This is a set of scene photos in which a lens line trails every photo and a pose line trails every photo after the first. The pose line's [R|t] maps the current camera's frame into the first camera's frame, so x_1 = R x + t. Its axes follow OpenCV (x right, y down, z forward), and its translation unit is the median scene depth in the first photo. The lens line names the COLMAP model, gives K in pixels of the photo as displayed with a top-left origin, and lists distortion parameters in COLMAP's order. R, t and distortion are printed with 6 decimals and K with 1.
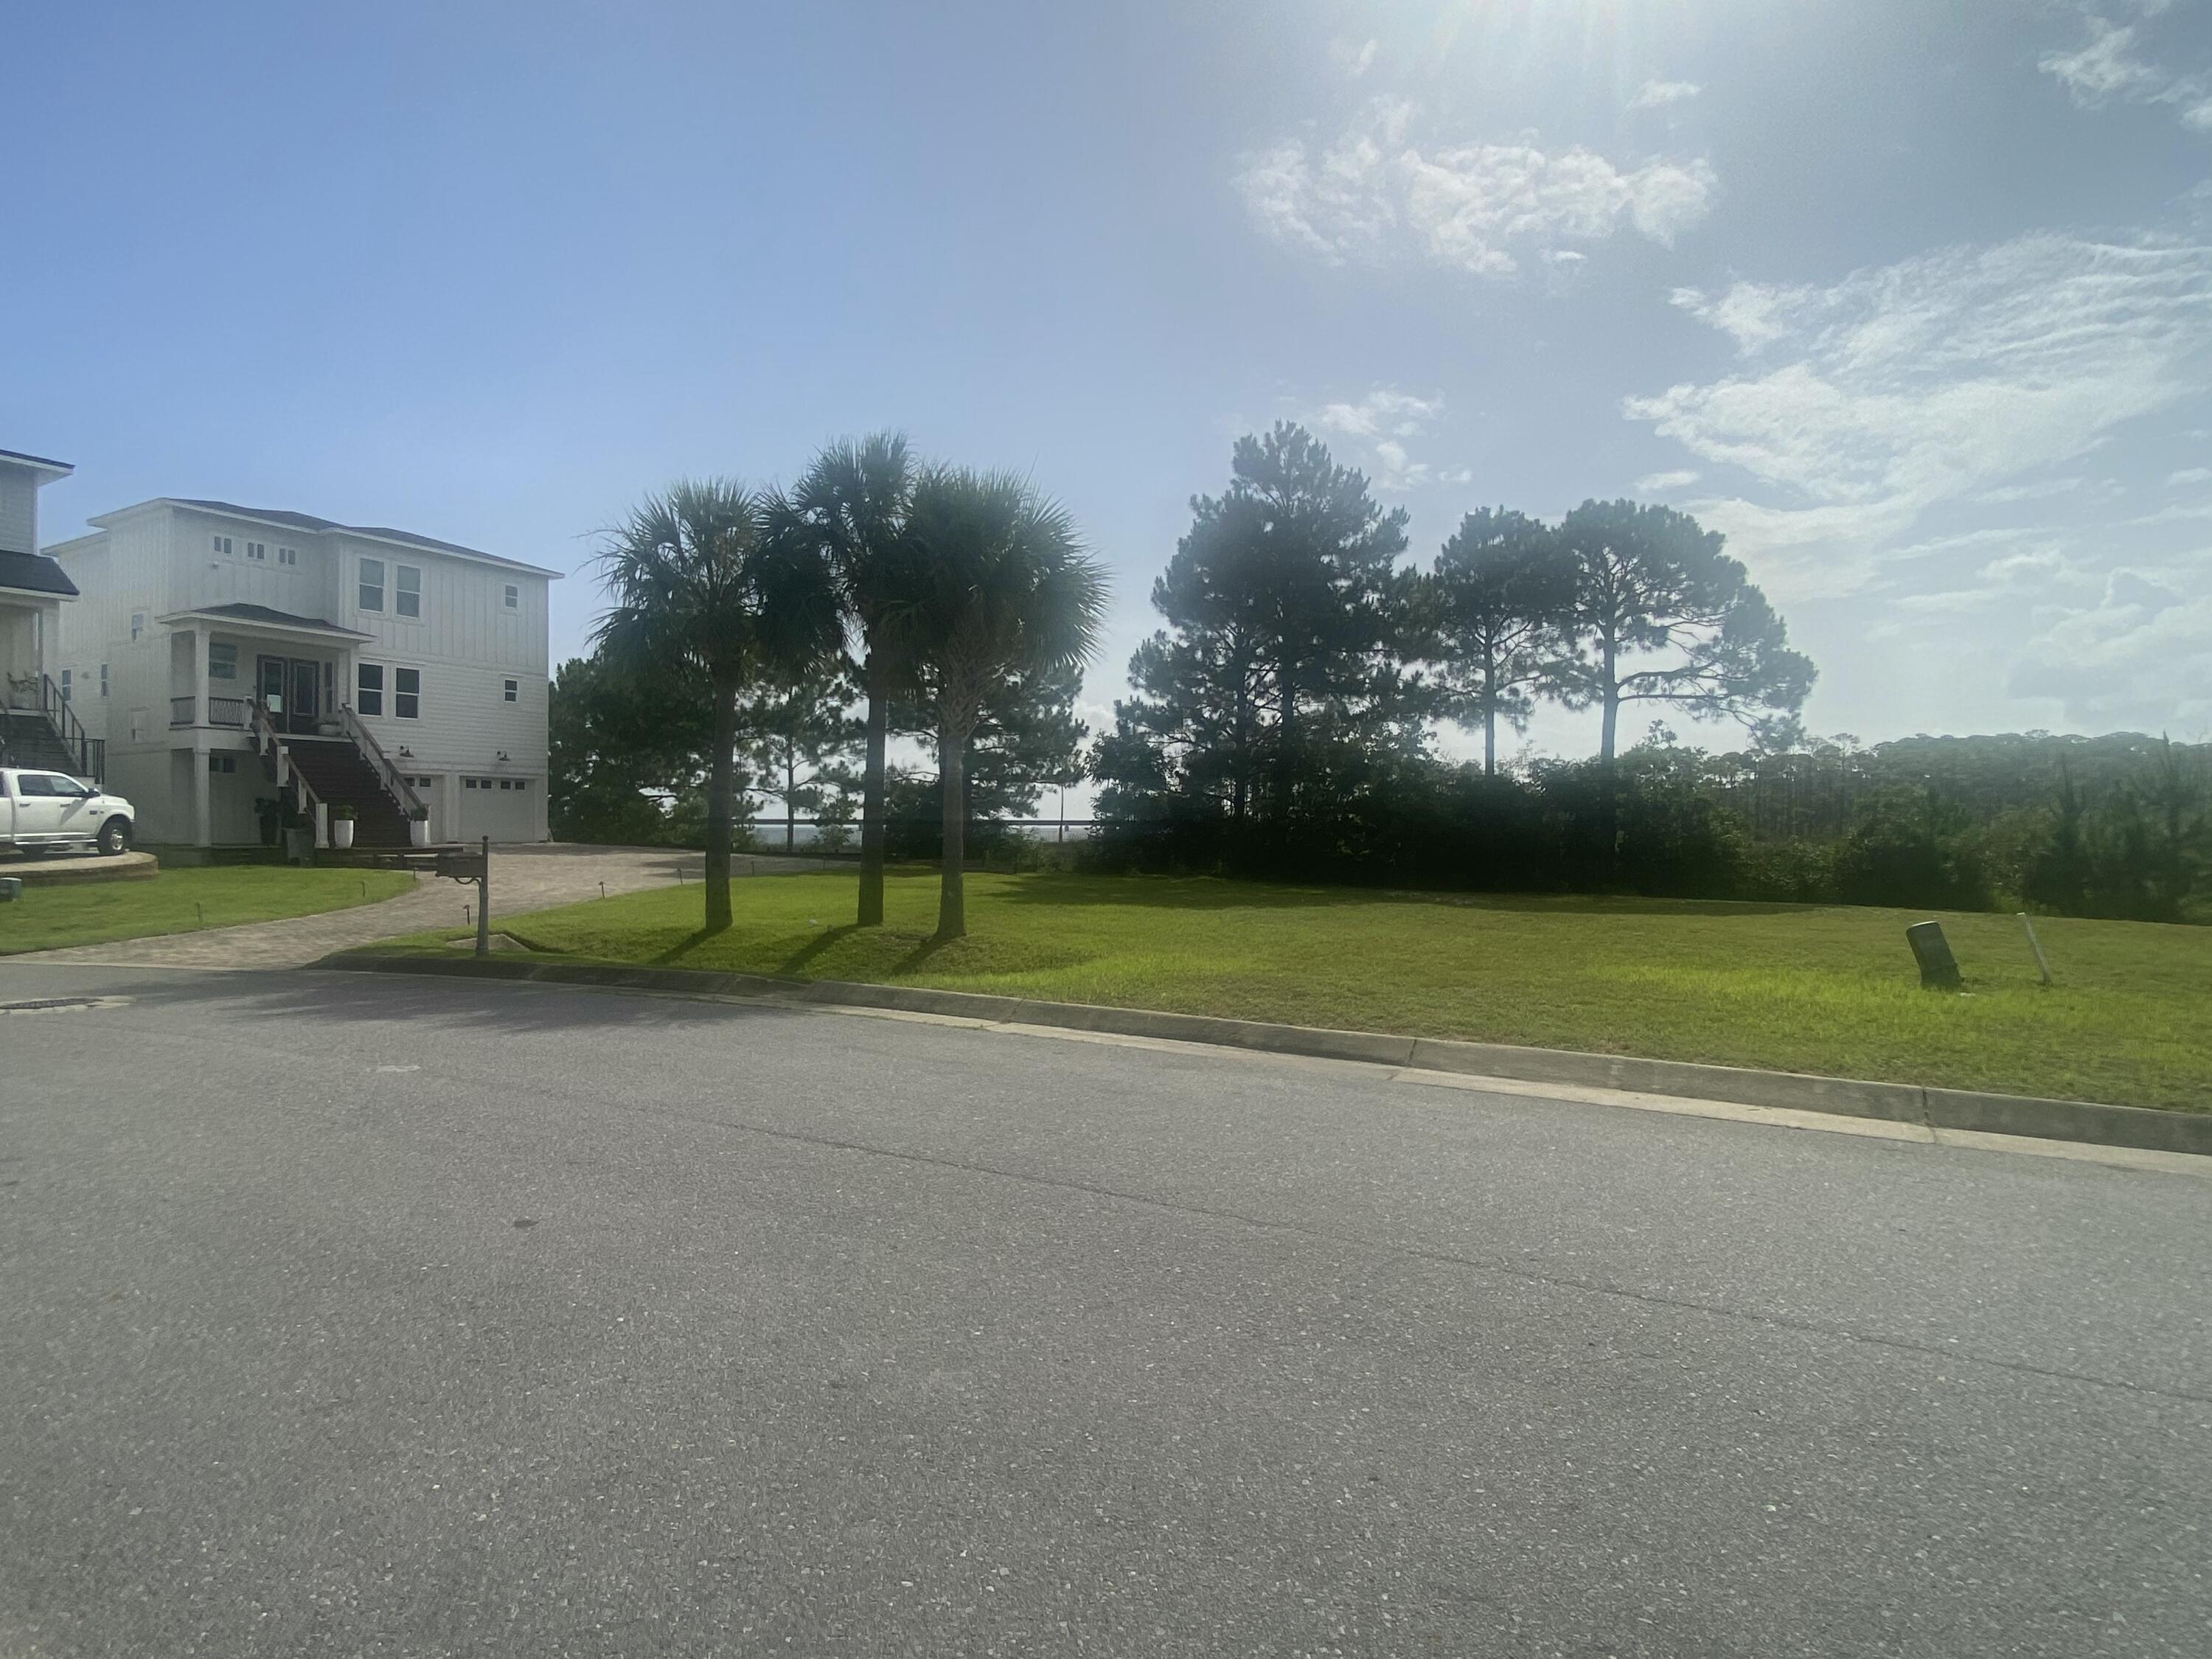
lens RADIAL K [[1195.7, 0, 1106.0], [0, 1195.7, 829.5], [0, 0, 1]] dist [-0.003822, -0.000728]
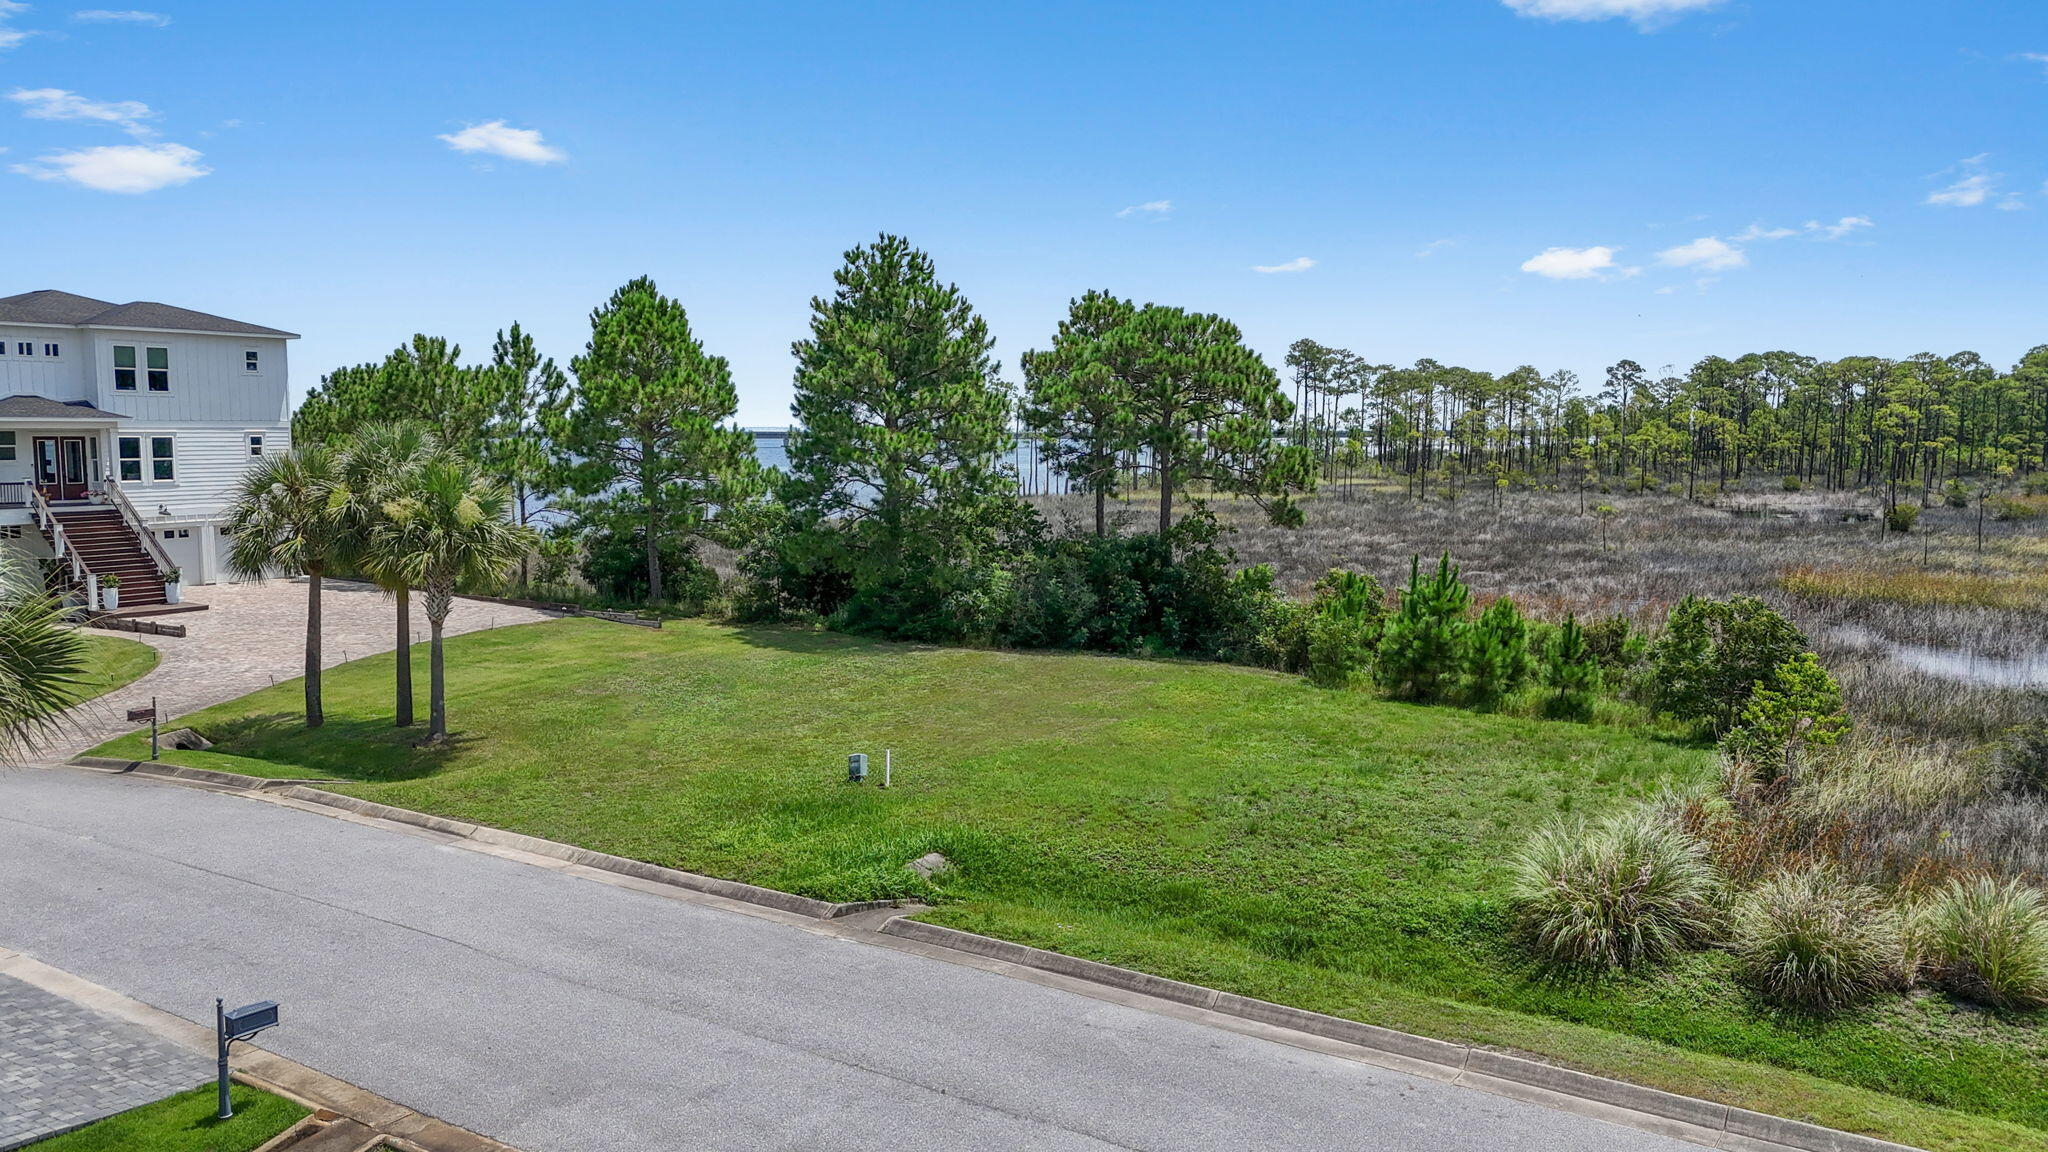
lens RADIAL K [[1629.9, 0, 1024.0], [0, 1629.9, 576.0], [0, 0, 1]] dist [0.048337, -0.009569]
pose [[0.996335, 0.002605, -0.085496, 0.382705], [0.005385, 0.995643, 0.093091, -0.148701], [0.085365, -0.093211, 0.991980, -0.522612]]
